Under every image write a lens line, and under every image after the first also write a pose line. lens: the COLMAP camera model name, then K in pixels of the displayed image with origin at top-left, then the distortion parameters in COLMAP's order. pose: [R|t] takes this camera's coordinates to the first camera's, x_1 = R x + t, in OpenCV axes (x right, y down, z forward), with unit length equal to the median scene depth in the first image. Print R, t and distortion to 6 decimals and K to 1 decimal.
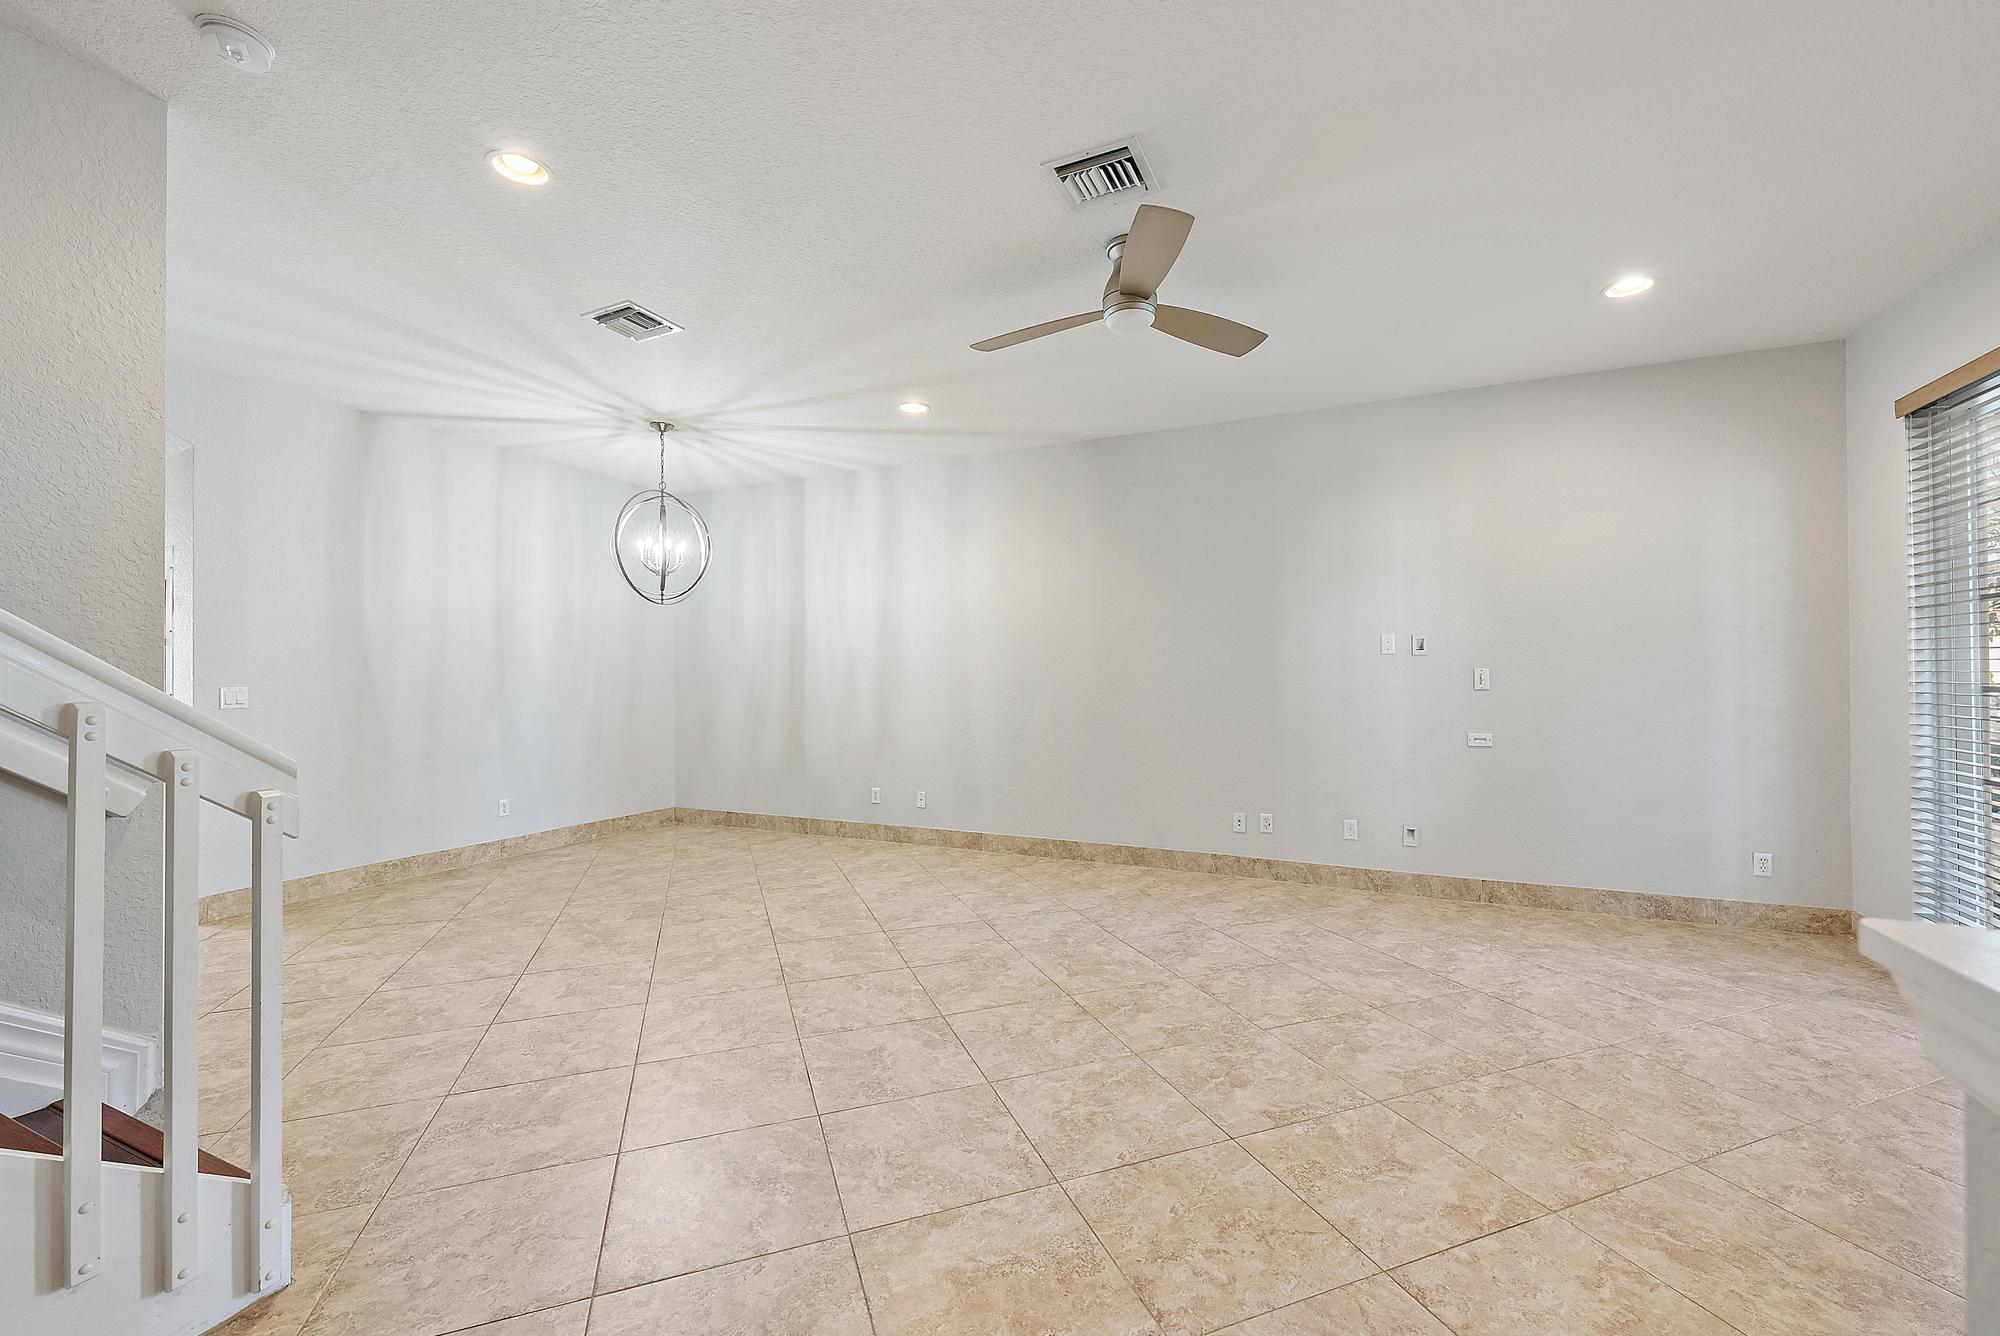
lens RADIAL K [[796.4, 0, 1000.0], [0, 796.4, 672.0], [0, 0, 1]] dist [-0.002128, -0.000169]
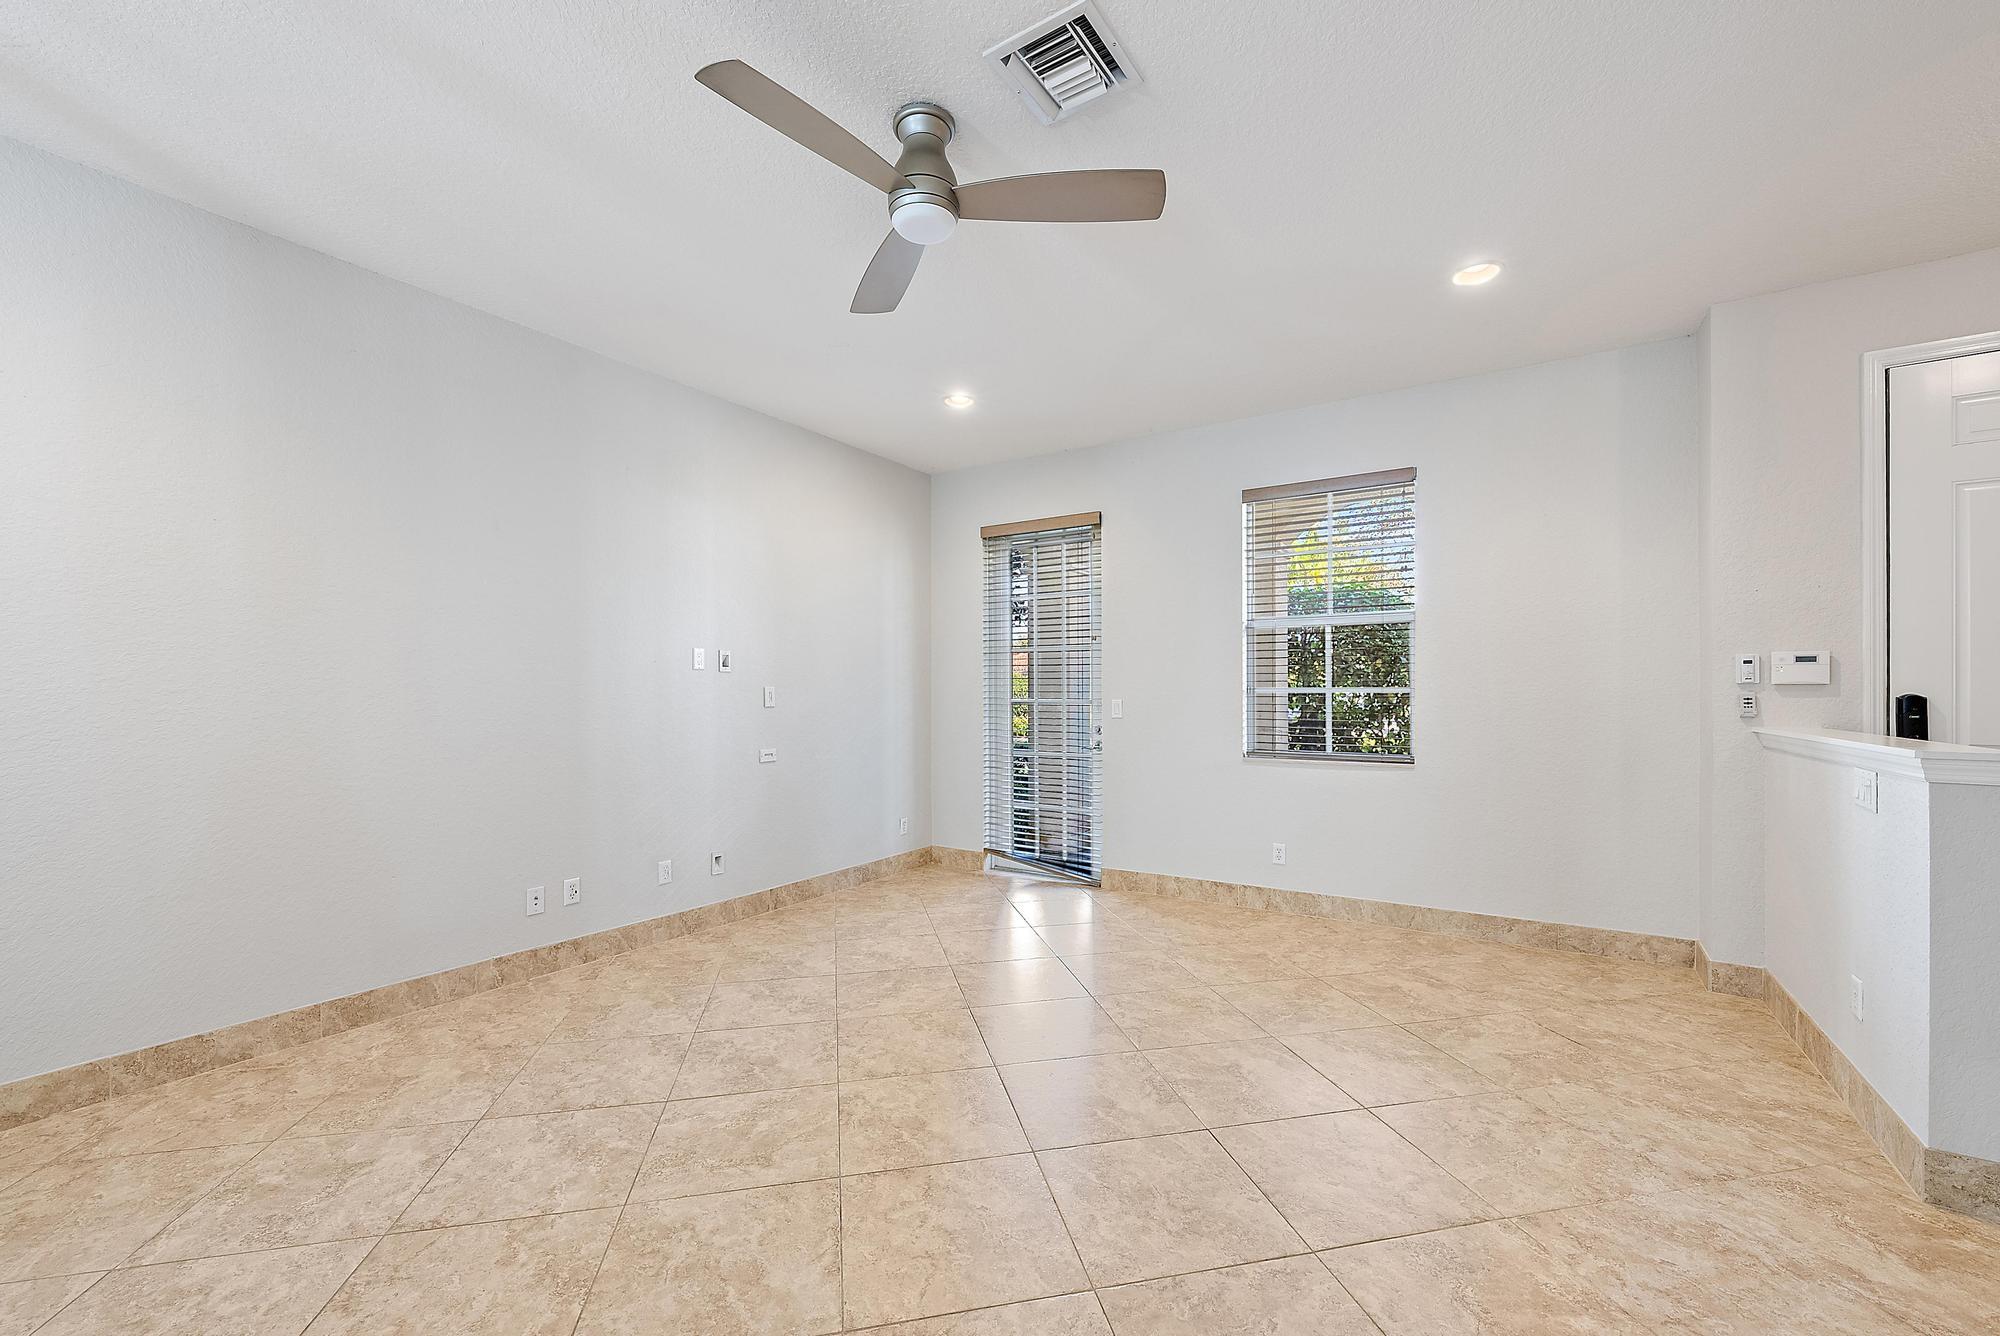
lens RADIAL K [[796.4, 0, 1016.6], [0, 796.4, 698.1], [0, 0, 1]] dist [-0.002128, -0.000169]
pose [[0.133819, -0.003955, 0.990998, -0.390709], [-0.005238, 0.999975, 0.004699, 0.003532], [-0.990992, -0.005820, 0.133795, 0.548512]]
